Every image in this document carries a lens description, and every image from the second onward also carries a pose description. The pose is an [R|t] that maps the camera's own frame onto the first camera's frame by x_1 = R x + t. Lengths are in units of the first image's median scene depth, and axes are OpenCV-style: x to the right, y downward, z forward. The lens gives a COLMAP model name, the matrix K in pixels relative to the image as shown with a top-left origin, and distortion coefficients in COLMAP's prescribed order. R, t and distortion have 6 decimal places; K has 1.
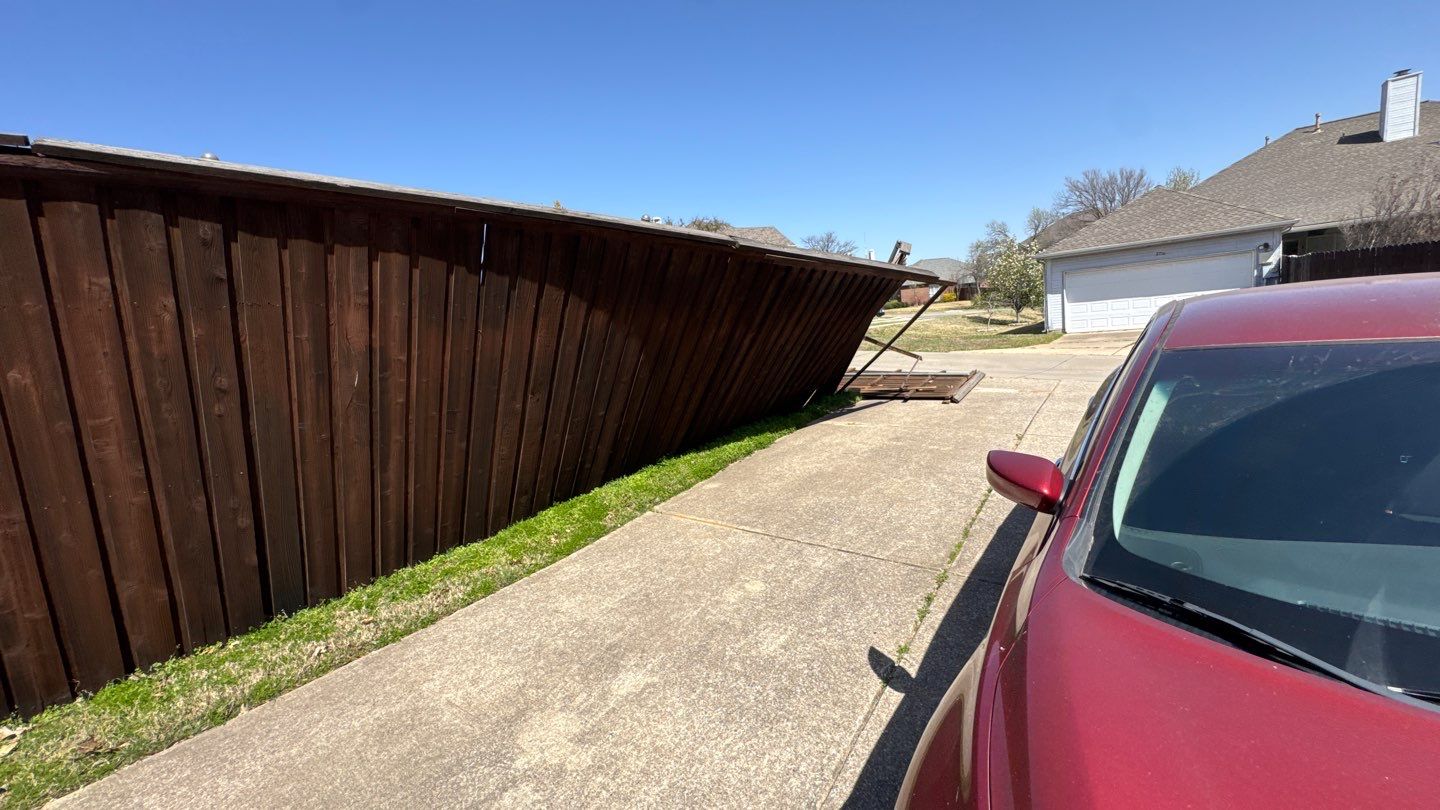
lens RADIAL K [[566.0, 0, 721.5], [0, 566.0, 401.5], [0, 0, 1]] dist [-0.004082, 0.000817]
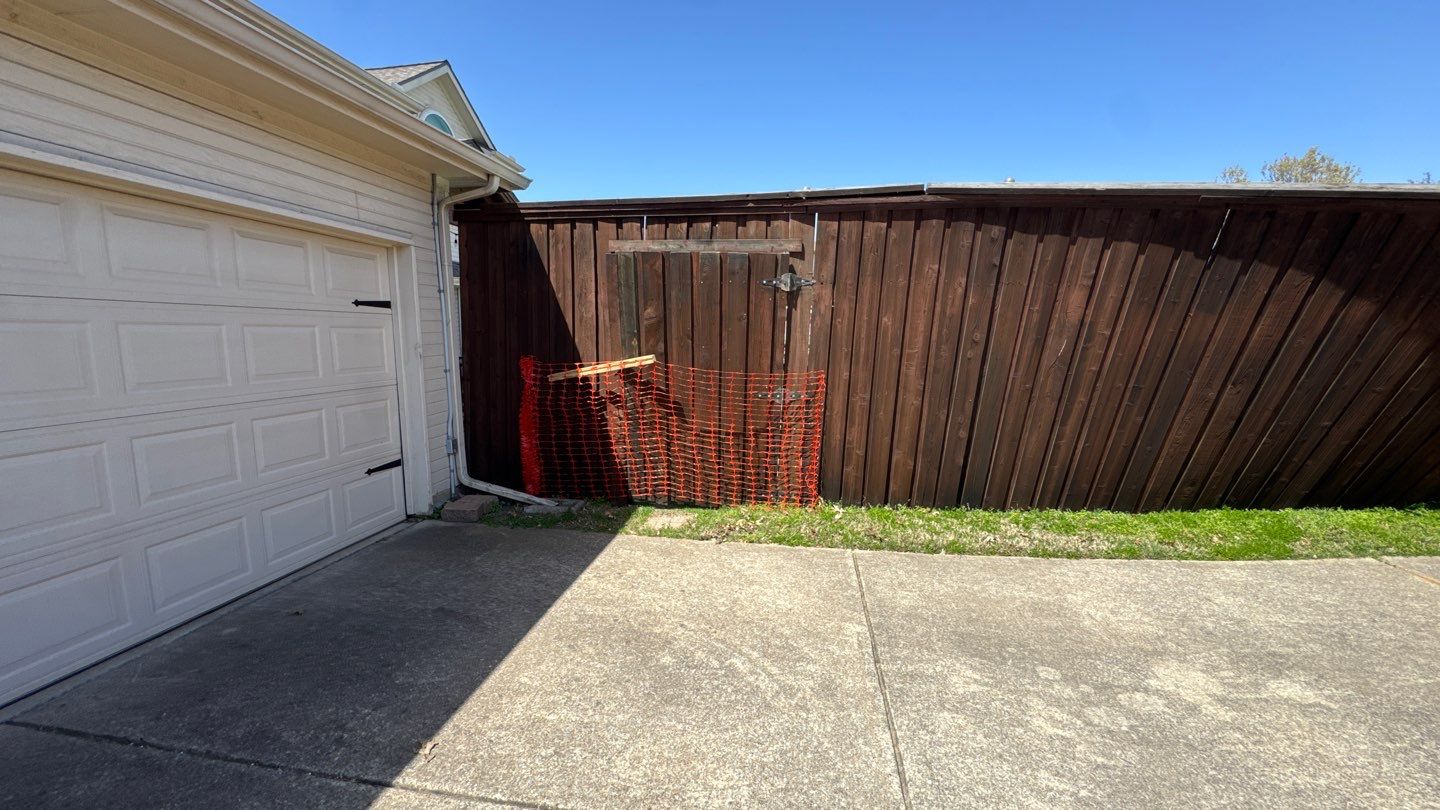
lens RADIAL K [[566.0, 0, 726.0], [0, 566.0, 401.5], [0, 0, 1]] dist [-0.004082, 0.000817]
pose [[0.511115, 0.202100, -0.835415, 0.033479], [-0.168110, 0.976697, 0.133427, 0.038212], [0.842912, 0.072245, 0.533179, -0.268215]]
